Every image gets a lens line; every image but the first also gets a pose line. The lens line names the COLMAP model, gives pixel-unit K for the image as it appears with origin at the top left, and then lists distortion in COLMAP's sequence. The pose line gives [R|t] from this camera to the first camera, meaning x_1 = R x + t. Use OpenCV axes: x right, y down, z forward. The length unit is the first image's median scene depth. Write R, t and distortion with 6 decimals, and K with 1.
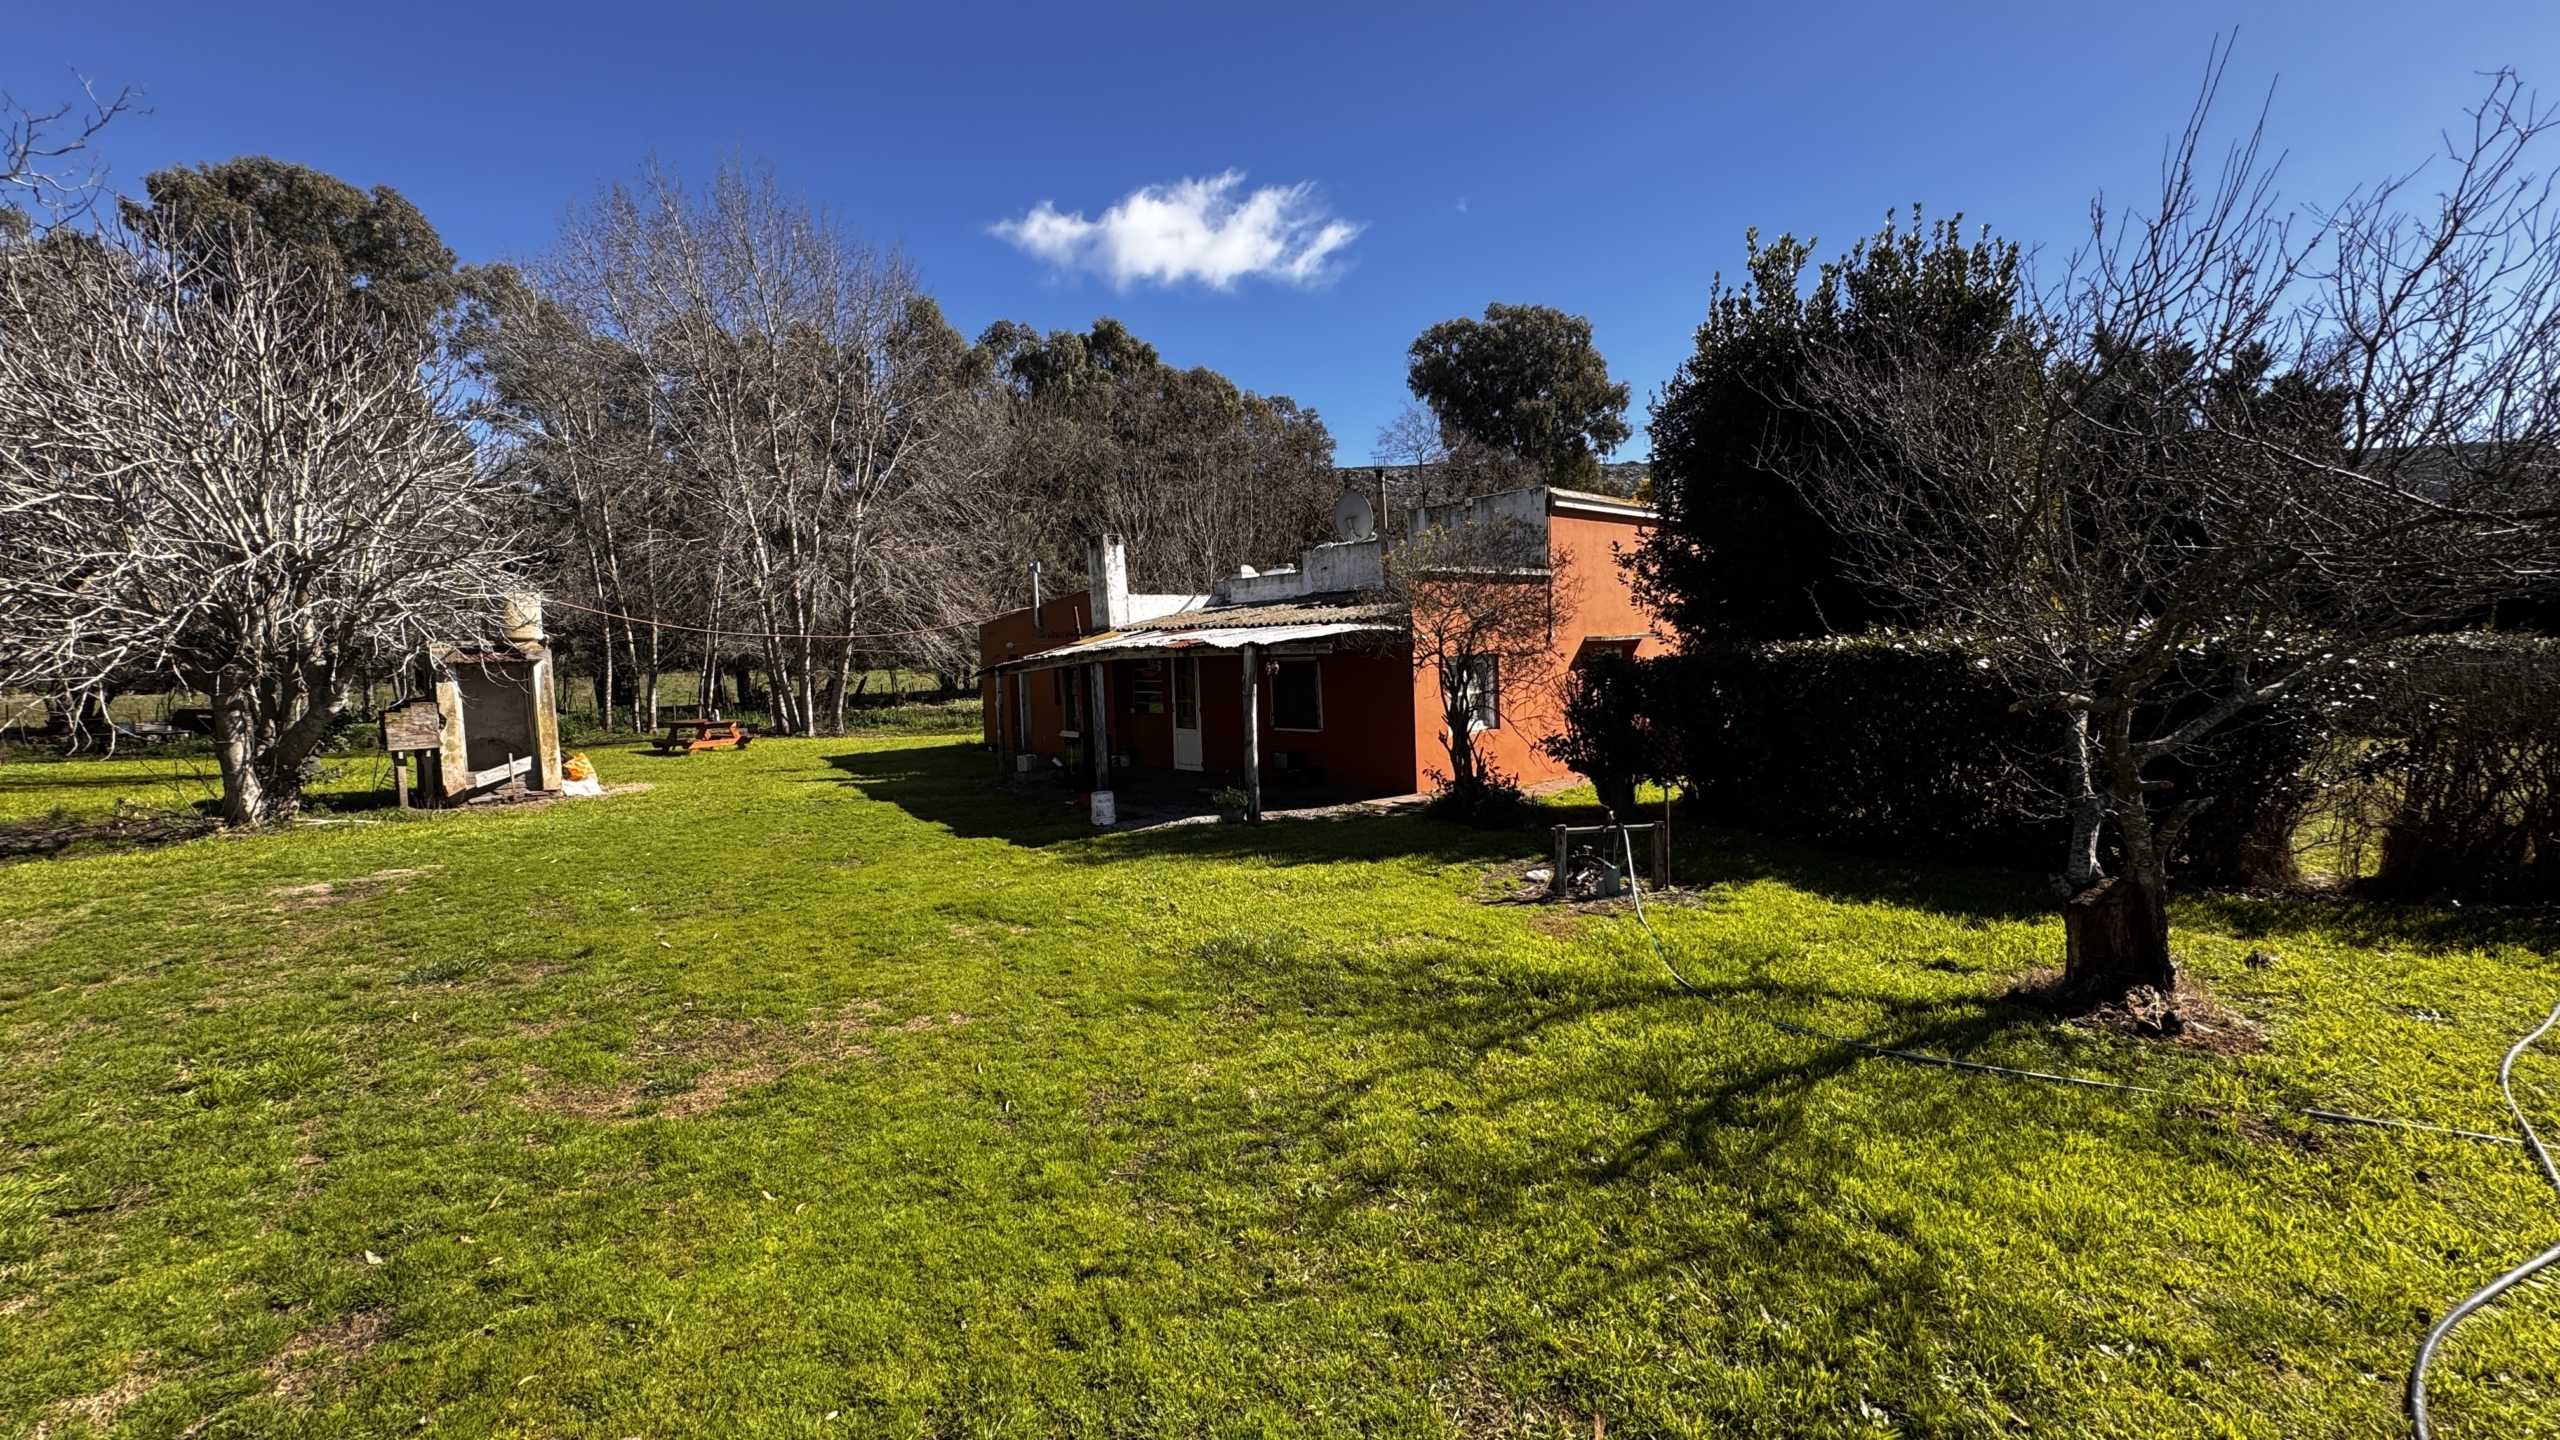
lens RADIAL K [[1023.2, 0, 1278.3], [0, 1023.2, 718.4], [0, 0, 1]] dist [0.000827, -0.000024]
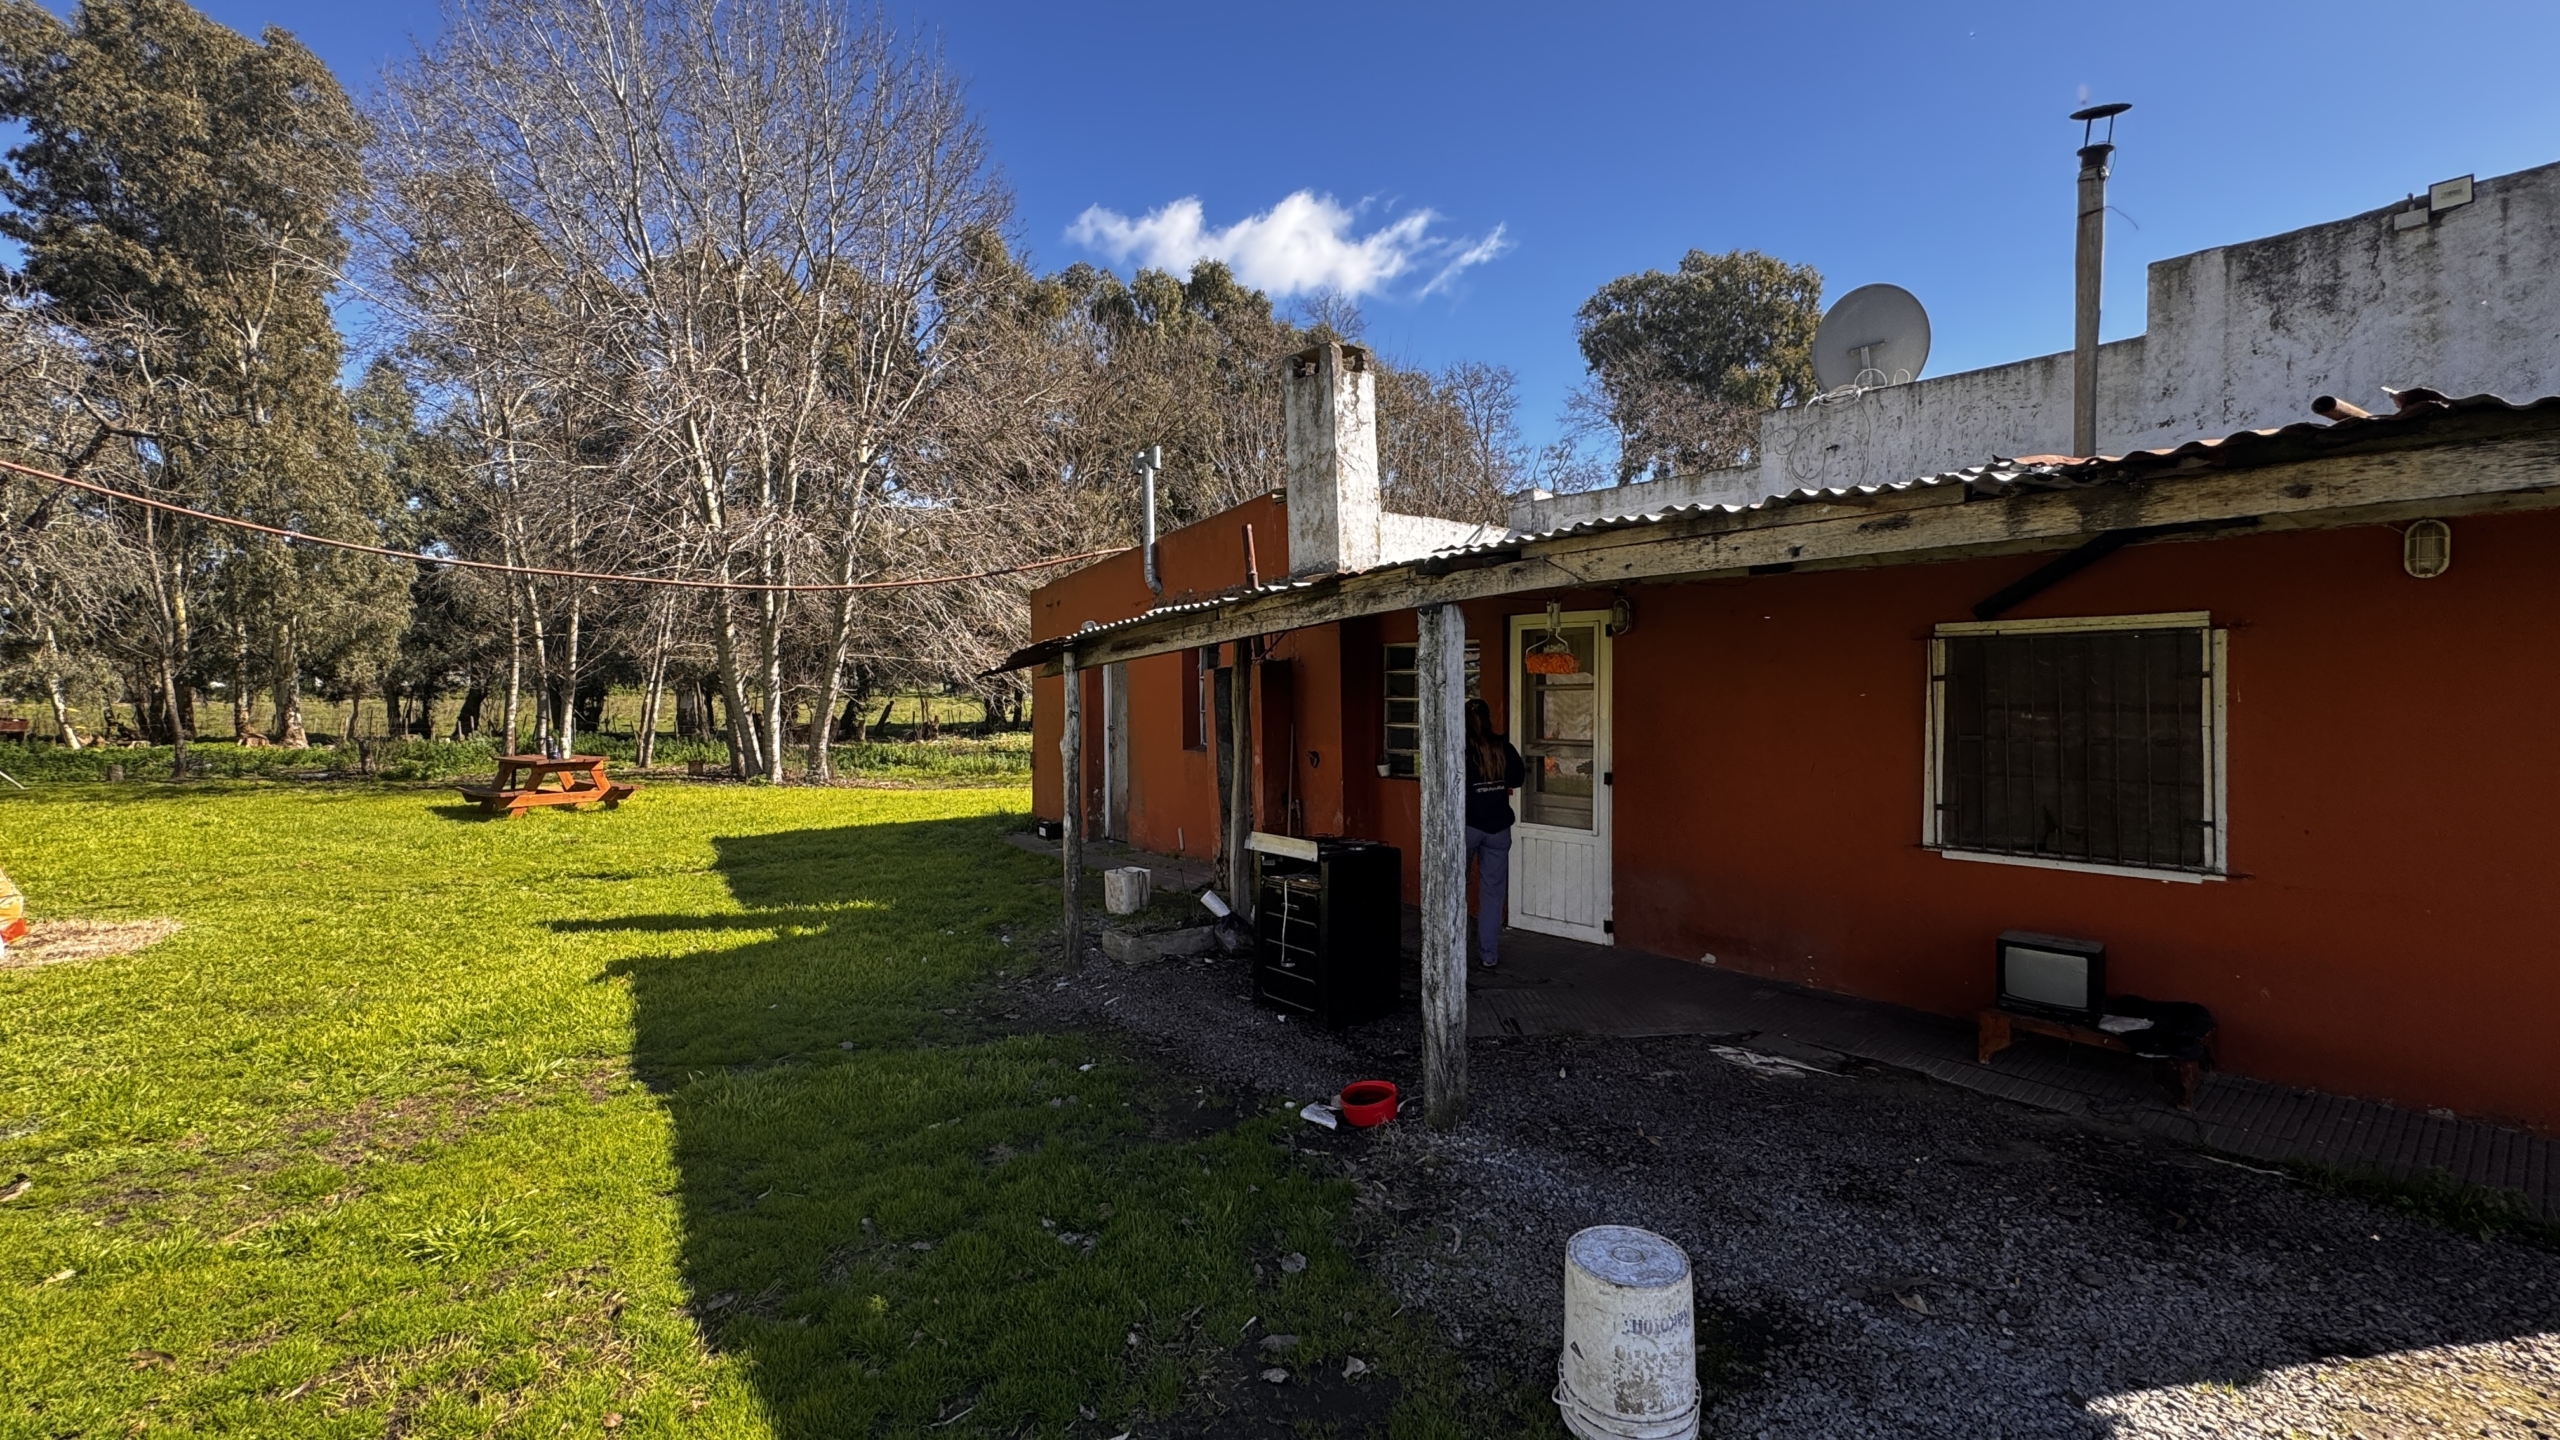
lens RADIAL K [[1044.0, 0, 1280.0], [0, 1044.0, 720.0], [0, 0, 1]] dist [-0.014965, -0.000064]
pose [[0.998210, 0.026099, -0.053808, -0.063147], [-0.028210, 0.998847, -0.038849, -0.003902], [0.052732, 0.040297, 0.997795, 0.223540]]
